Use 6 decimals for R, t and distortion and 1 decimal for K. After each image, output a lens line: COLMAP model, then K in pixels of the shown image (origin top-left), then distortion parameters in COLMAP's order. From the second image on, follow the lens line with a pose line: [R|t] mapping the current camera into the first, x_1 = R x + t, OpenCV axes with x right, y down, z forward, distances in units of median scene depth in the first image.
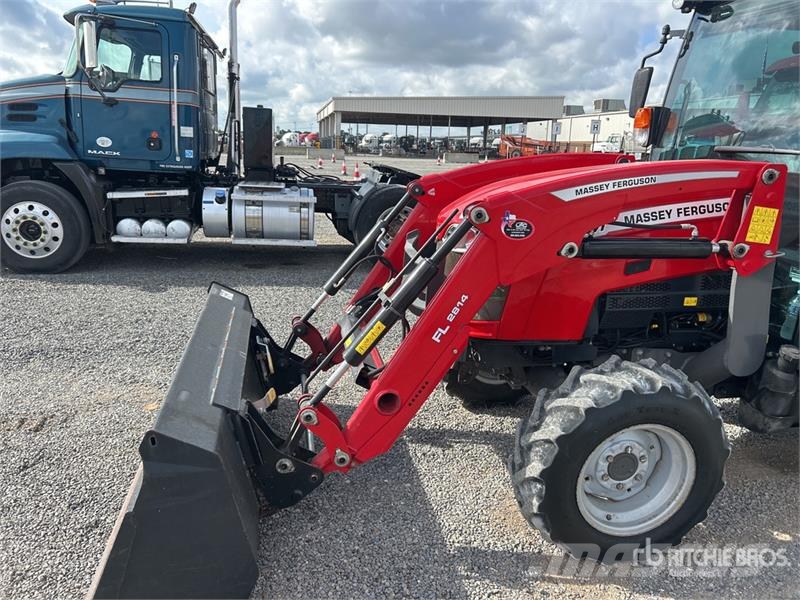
lens RADIAL K [[590.6, 0, 400.0], [0, 590.6, 300.0], [0, 0, 1]] dist [0.051691, -0.056138]
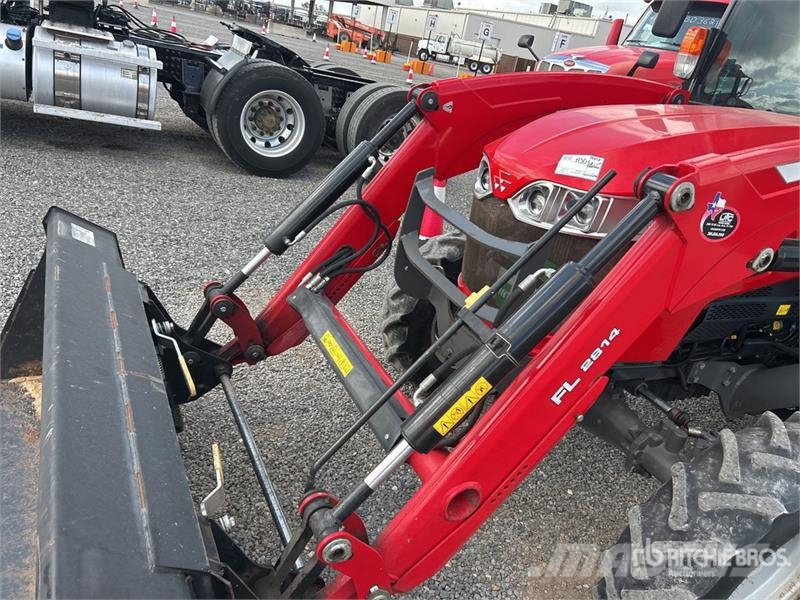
lens RADIAL K [[590.6, 0, 400.0], [0, 590.6, 300.0], [0, 0, 1]] dist [0.051691, -0.056138]
pose [[0.948783, 0.036174, 0.313851, -0.176163], [-0.092841, 0.981485, 0.167536, -0.073296], [-0.301980, -0.188093, 0.934574, 0.340936]]
